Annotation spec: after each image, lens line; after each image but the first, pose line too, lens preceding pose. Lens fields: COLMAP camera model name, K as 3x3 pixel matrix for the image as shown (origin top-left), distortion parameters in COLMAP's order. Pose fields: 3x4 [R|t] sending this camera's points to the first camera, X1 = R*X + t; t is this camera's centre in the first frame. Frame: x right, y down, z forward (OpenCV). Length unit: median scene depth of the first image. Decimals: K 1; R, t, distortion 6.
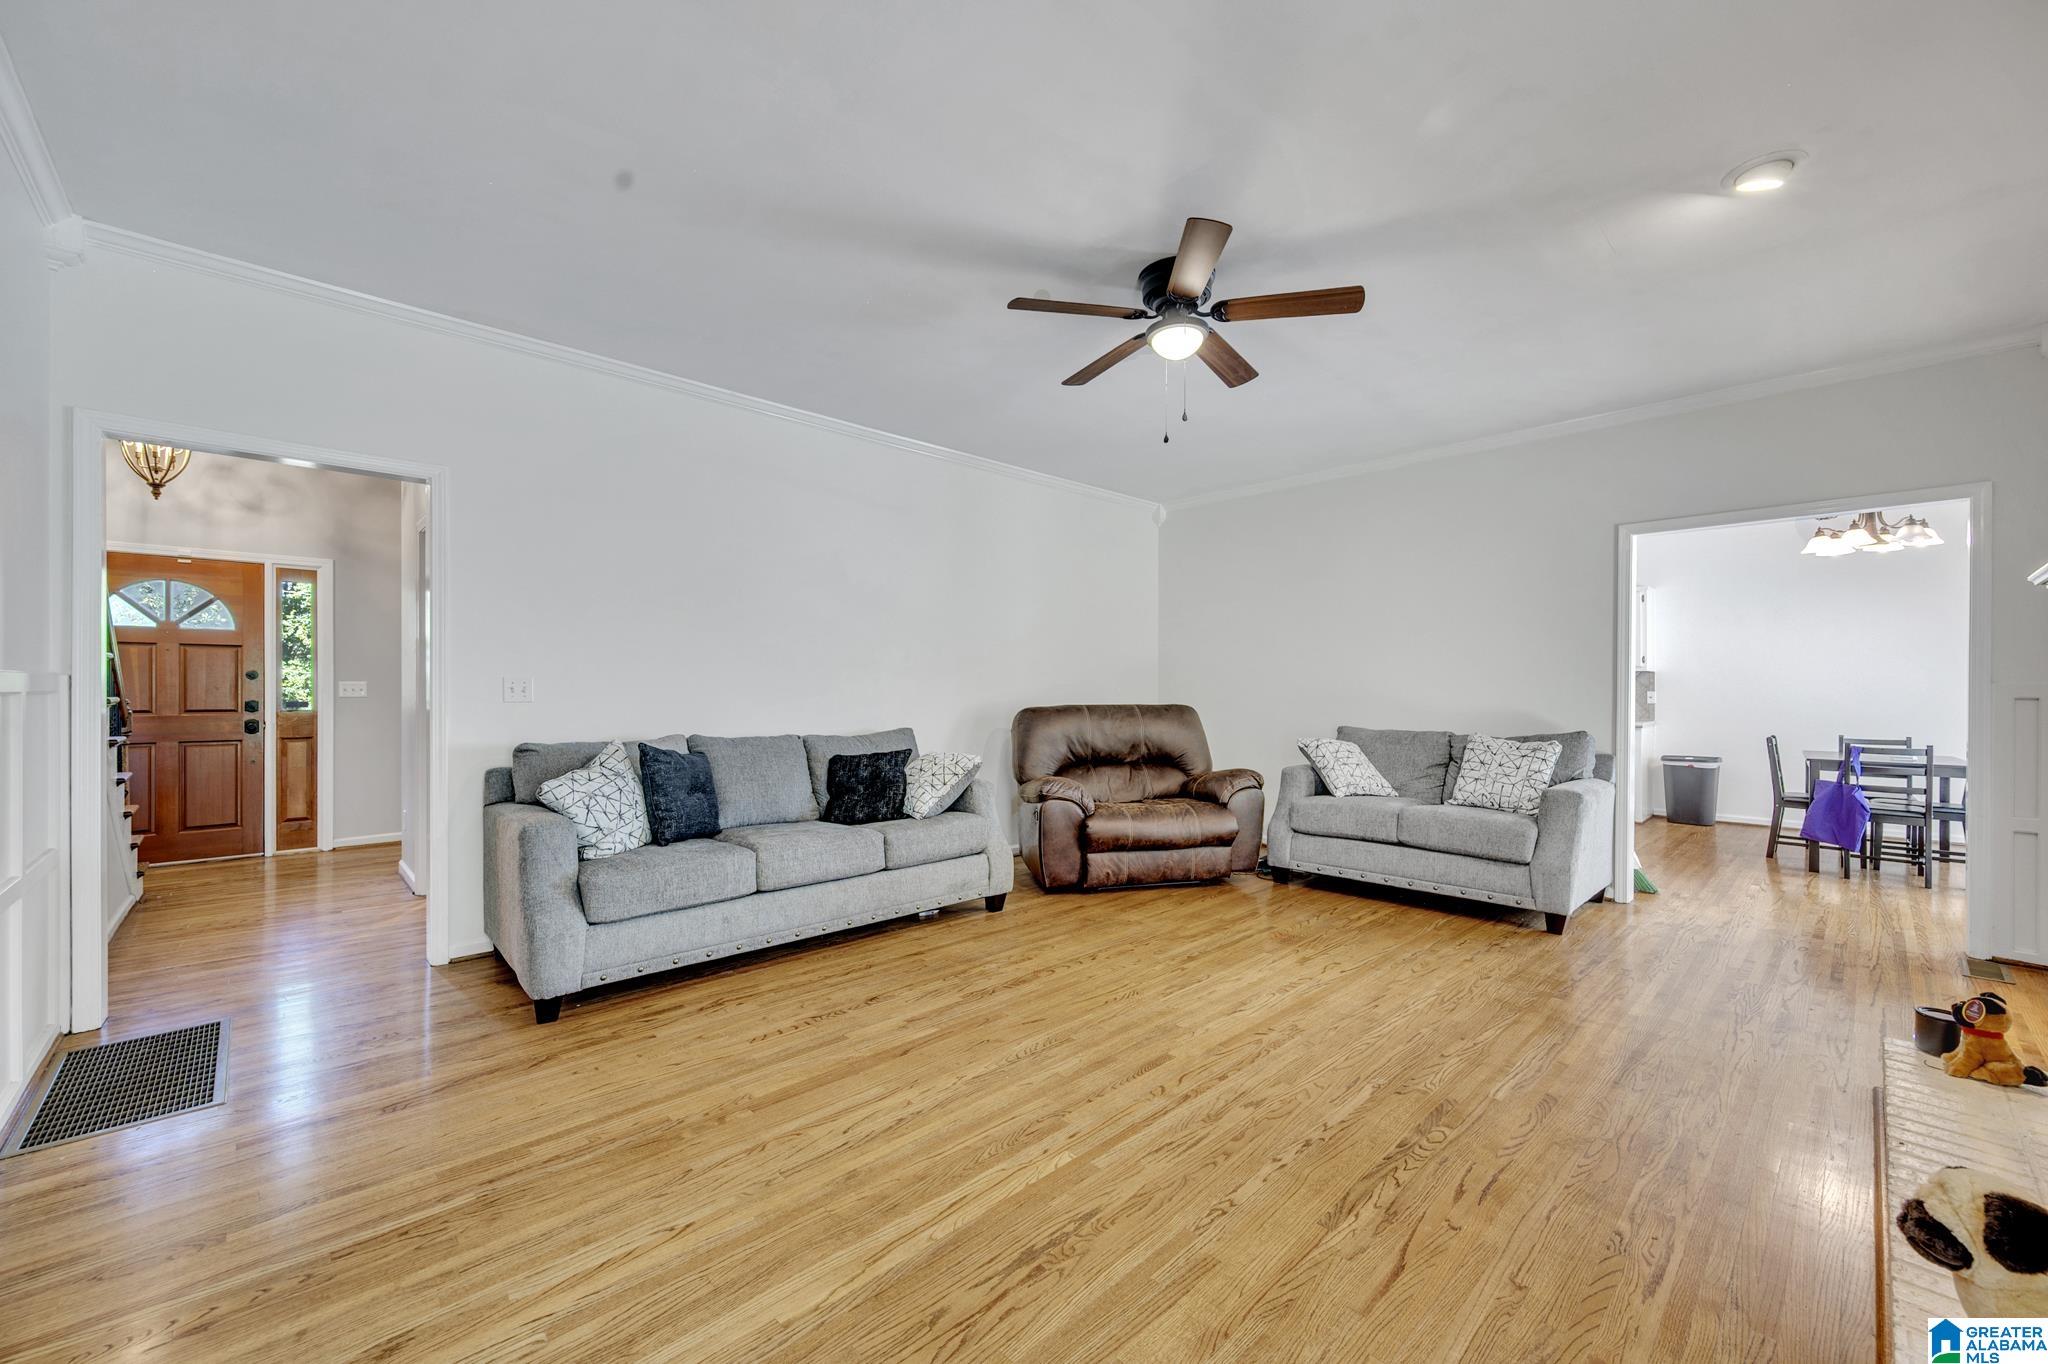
lens RADIAL K [[806.0, 0, 1025.3], [0, 806.0, 690.1], [0, 0, 1]] dist [0.000197, 0.000417]
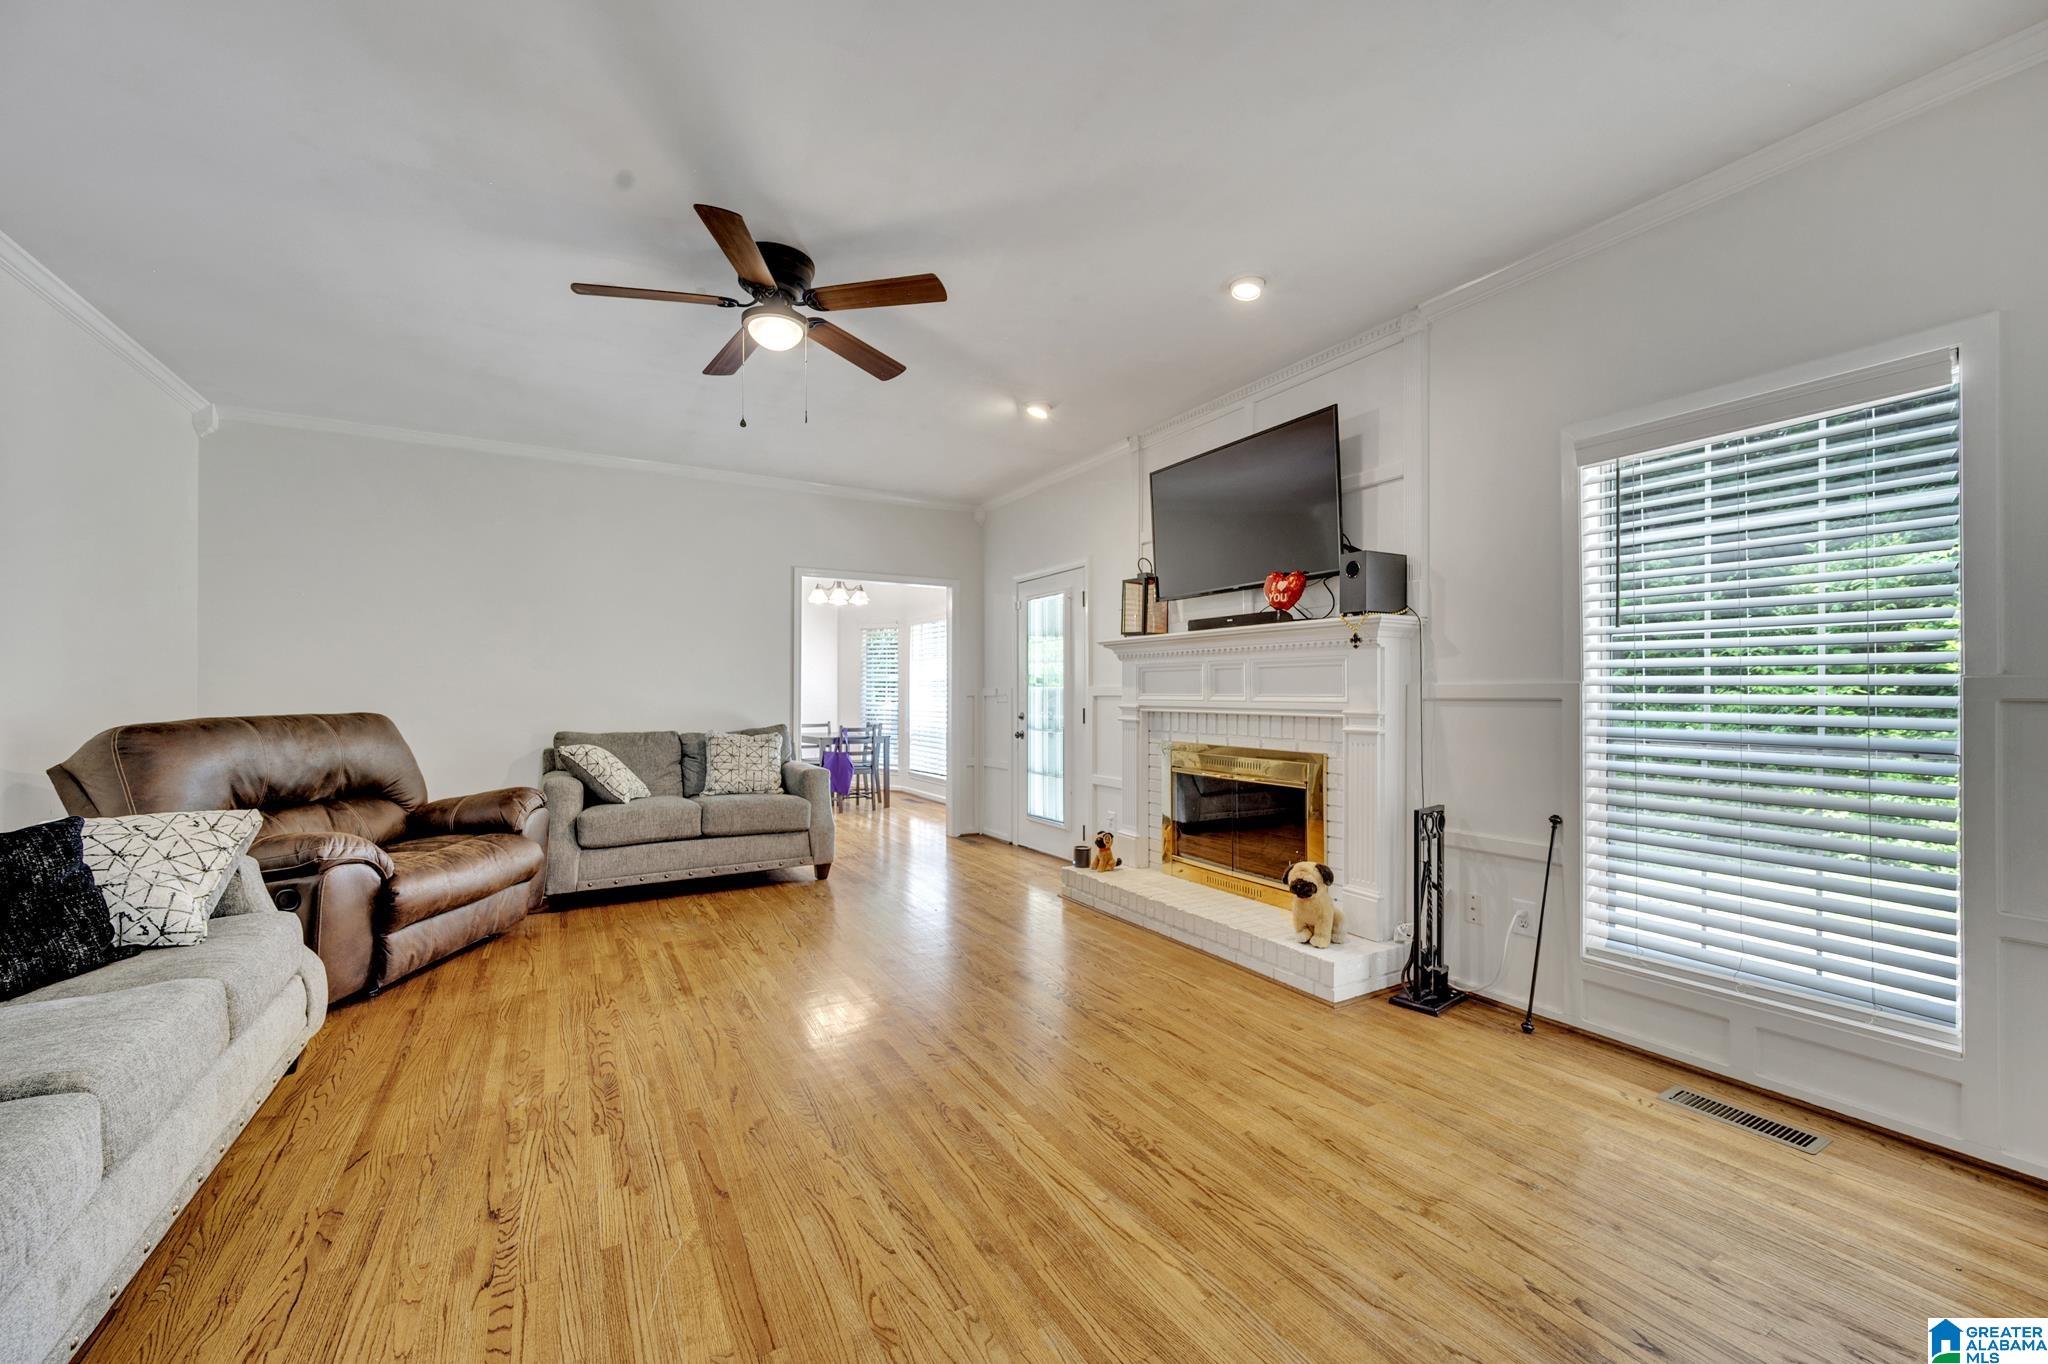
lens RADIAL K [[806.0, 0, 1025.3], [0, 806.0, 690.1], [0, 0, 1]] dist [0.000197, 0.000417]
pose [[0.233673, 0.001181, 0.972315, -0.521386], [0.000408, 0.999999, -0.001313, -0.001206], [-0.972315, 0.000703, 0.233672, 0.372146]]
